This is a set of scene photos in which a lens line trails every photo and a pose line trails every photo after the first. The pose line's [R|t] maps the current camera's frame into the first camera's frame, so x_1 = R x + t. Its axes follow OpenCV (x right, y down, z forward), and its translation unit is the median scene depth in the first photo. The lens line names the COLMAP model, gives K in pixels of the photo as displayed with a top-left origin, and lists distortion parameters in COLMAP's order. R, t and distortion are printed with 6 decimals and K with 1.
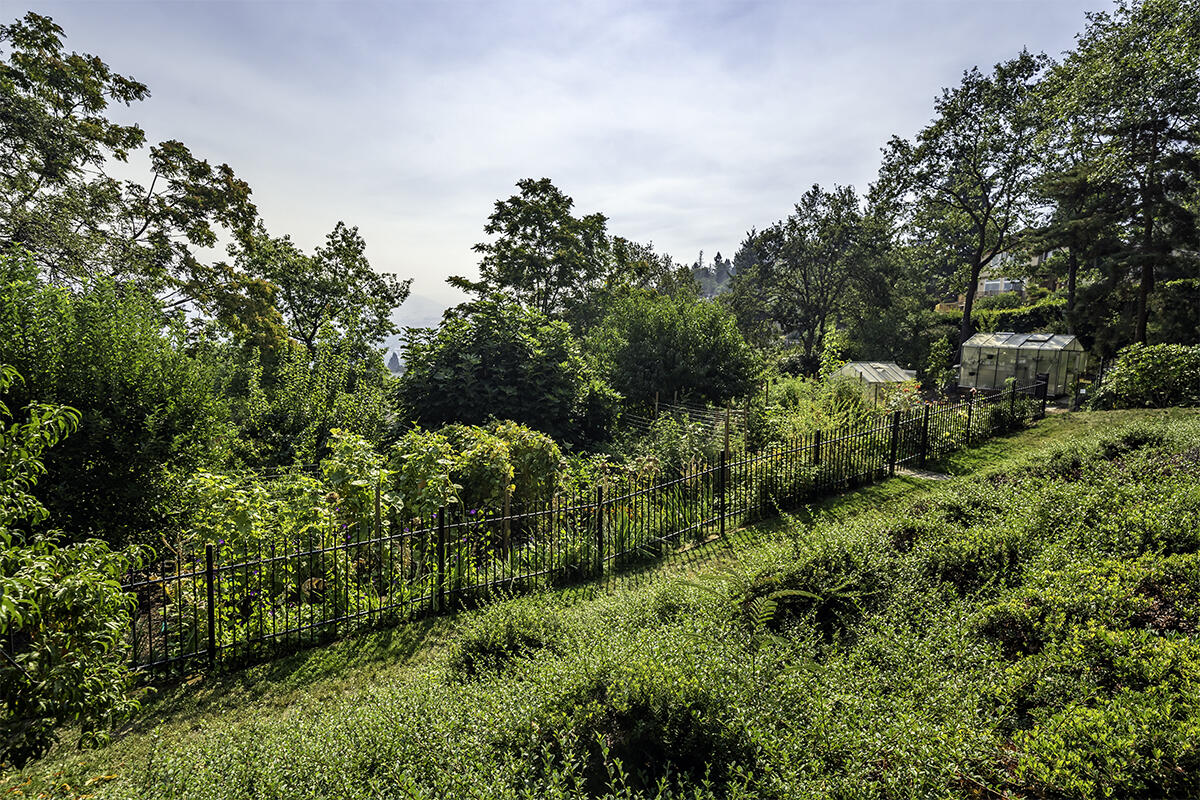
lens RADIAL K [[567.1, 0, 597.9], [0, 567.1, 417.2], [0, 0, 1]] dist [-0.000745, -0.000065]
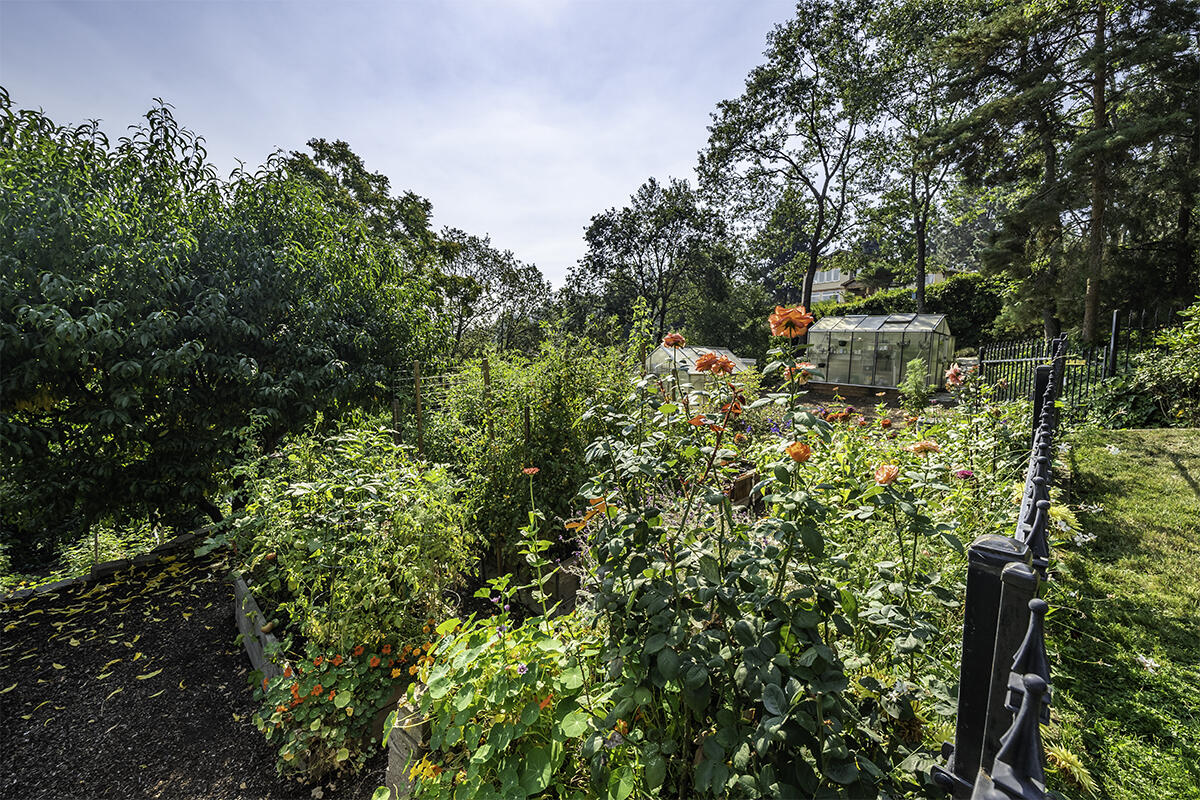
lens RADIAL K [[414.9, 0, 607.8], [0, 414.9, 403.1], [0, 0, 1]] dist [-0.000356, -0.000302]
pose [[0.984630, -0.012945, 0.174170, 0.272958], [0.017766, 0.999500, -0.026152, -0.015423], [-0.173745, 0.028845, 0.984368, 0.494295]]
